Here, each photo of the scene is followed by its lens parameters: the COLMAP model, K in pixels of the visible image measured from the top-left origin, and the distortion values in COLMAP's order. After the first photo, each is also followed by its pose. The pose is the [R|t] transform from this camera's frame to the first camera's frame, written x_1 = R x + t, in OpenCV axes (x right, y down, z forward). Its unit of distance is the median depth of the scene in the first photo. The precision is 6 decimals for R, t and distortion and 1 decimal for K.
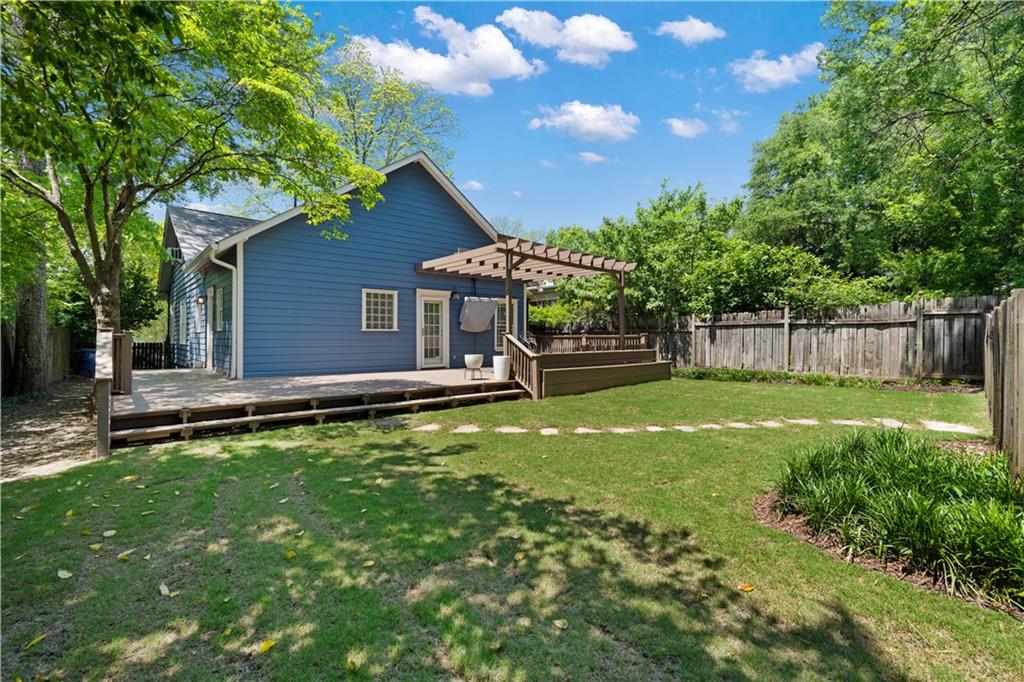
lens RADIAL K [[457.4, 0, 511.1], [0, 457.4, 338.8], [0, 0, 1]] dist [-0.000668, 0.000474]
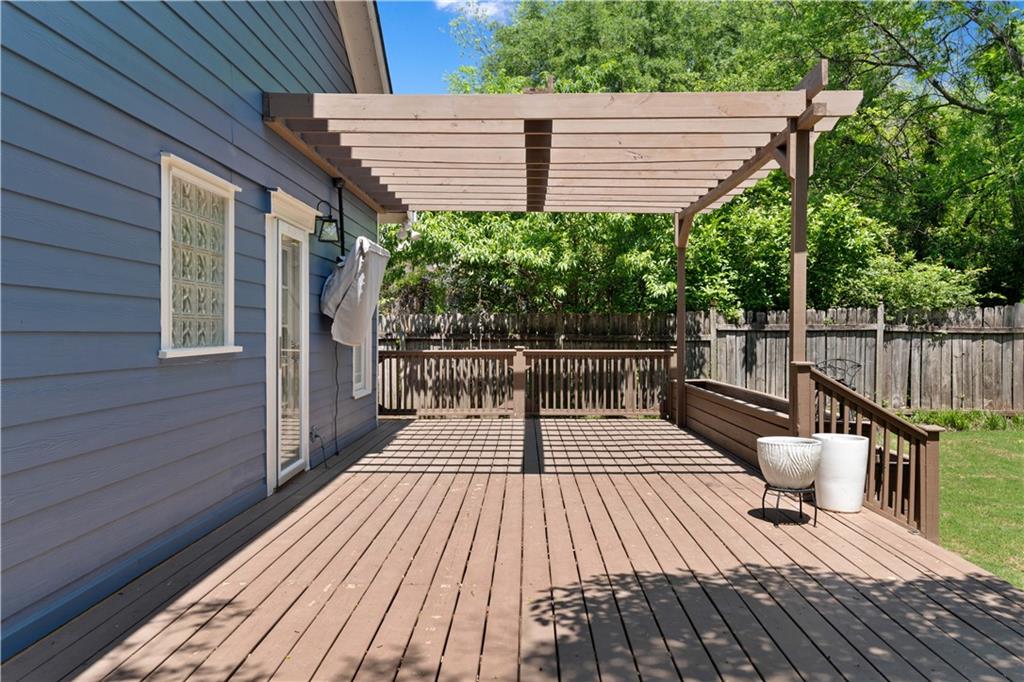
lens RADIAL K [[763.4, 0, 509.3], [0, 763.4, 333.4], [0, 0, 1]] dist [0.004074, 0.002577]
pose [[0.665479, -0.000065, 0.746417, -0.506099], [-0.000174, 1.000000, 0.000242, -0.029881], [-0.746417, -0.000291, 0.665479, 0.690218]]
